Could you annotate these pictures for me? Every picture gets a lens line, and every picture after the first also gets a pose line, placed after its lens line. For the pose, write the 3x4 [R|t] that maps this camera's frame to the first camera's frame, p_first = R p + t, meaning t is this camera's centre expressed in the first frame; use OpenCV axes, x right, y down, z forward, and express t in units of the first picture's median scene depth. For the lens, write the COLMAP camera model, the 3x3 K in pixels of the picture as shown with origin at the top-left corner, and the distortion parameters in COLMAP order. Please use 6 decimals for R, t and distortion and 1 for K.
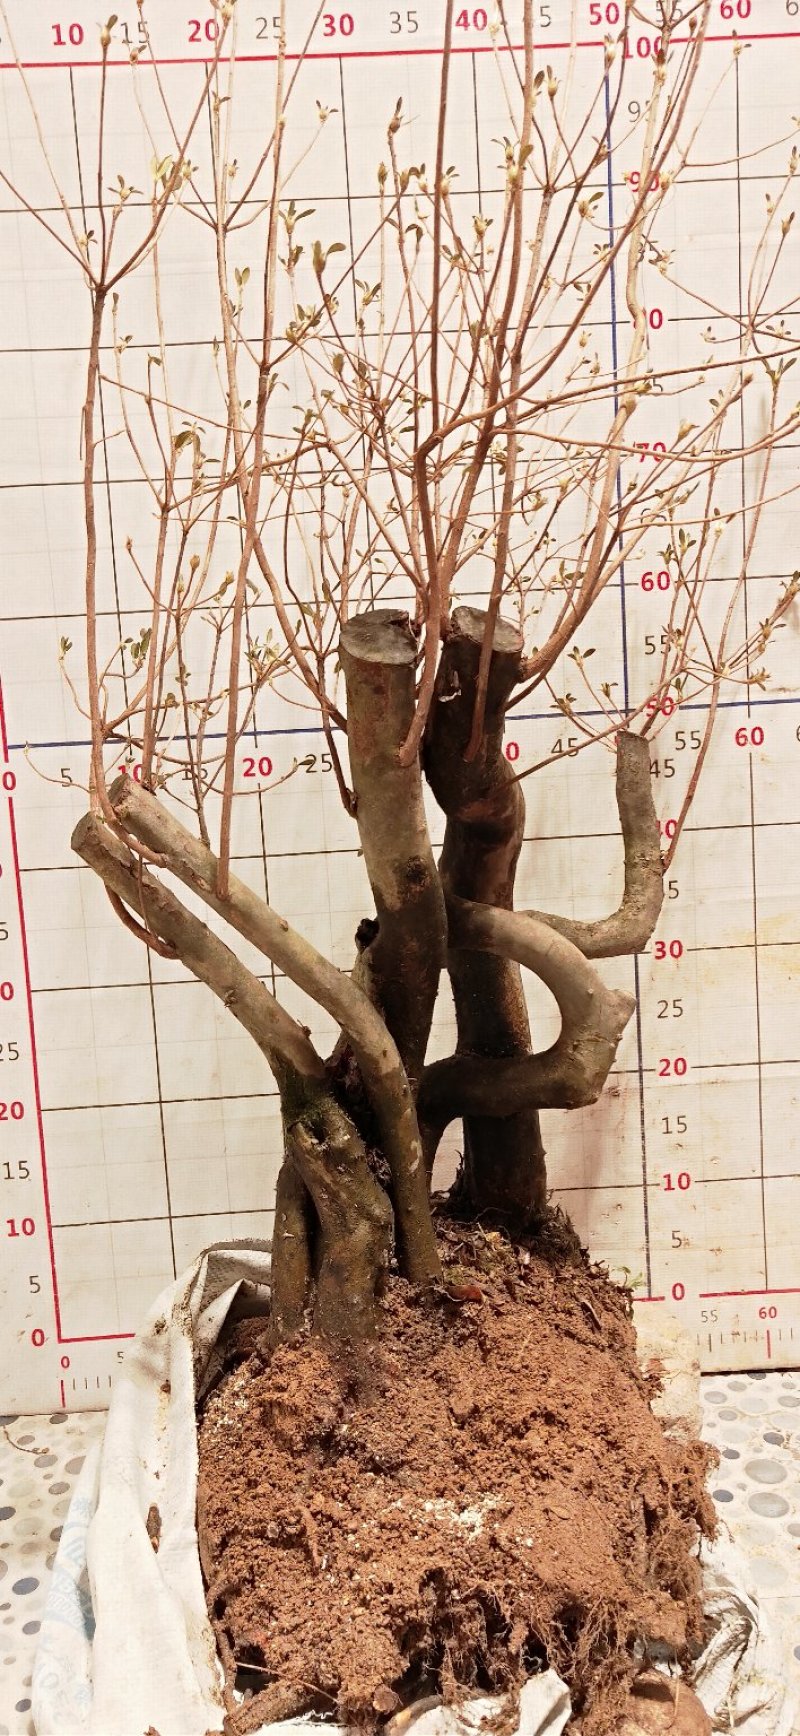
lens RADIAL K [[1319.7, 0, 400.0], [0, 1319.7, 868.0], [0, 0, 1]] dist [0.041836, 0.000889]
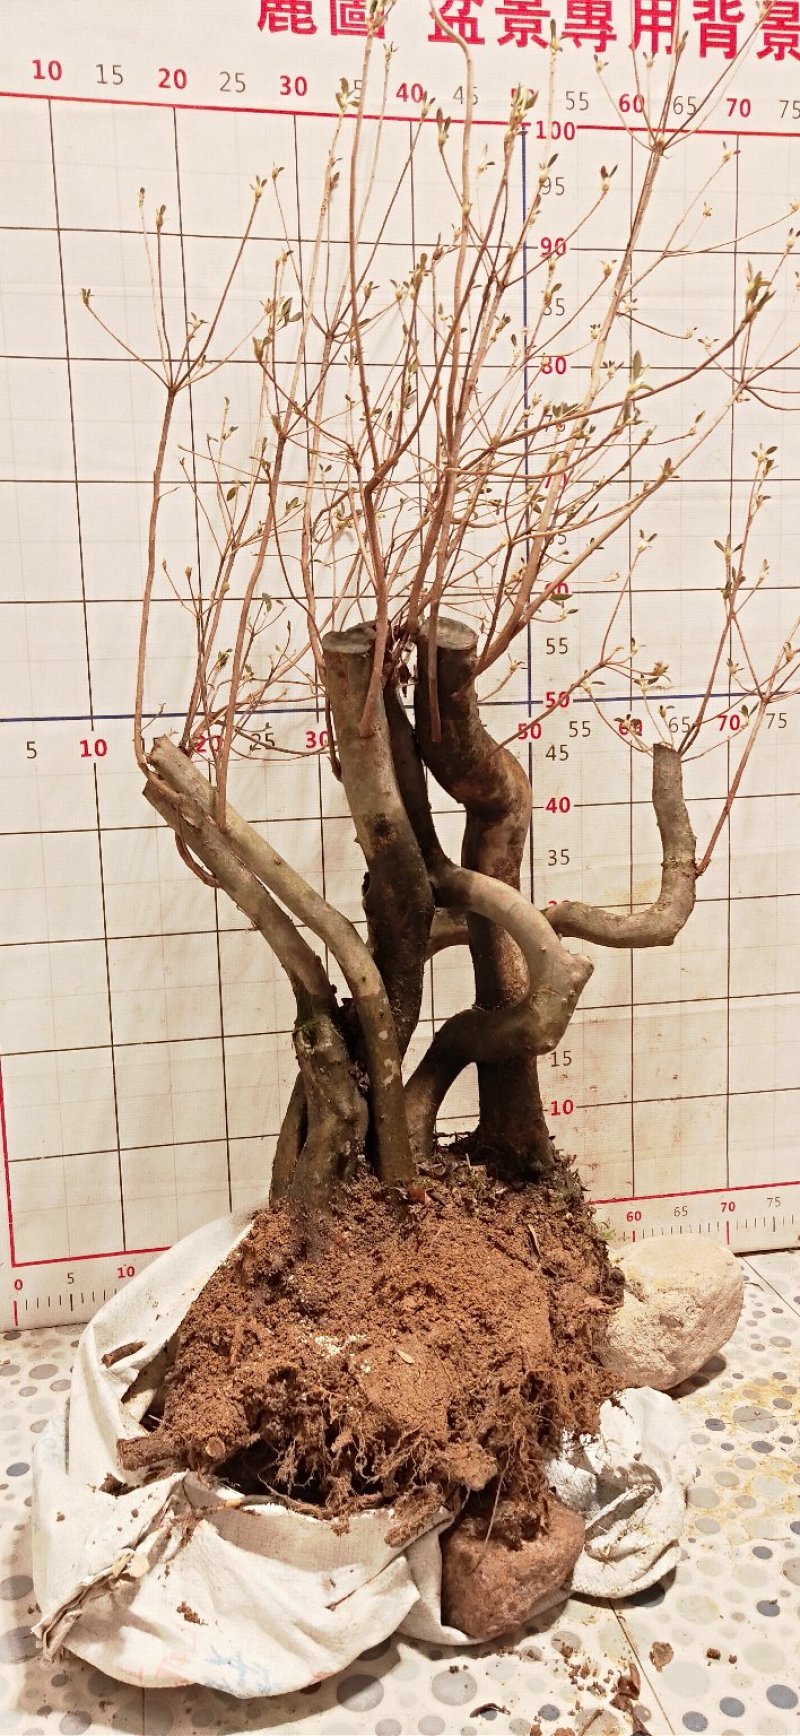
lens RADIAL K [[1318.6, 0, 406.0], [0, 1318.6, 866.0], [0, 0, 1]] dist [0.036374, -0.011314]
pose [[0.916076, 0.062054, -0.396175, 0.512092], [-0.101113, 0.991776, -0.078460, 0.131062], [0.388048, 0.111934, 0.914816, -0.113517]]
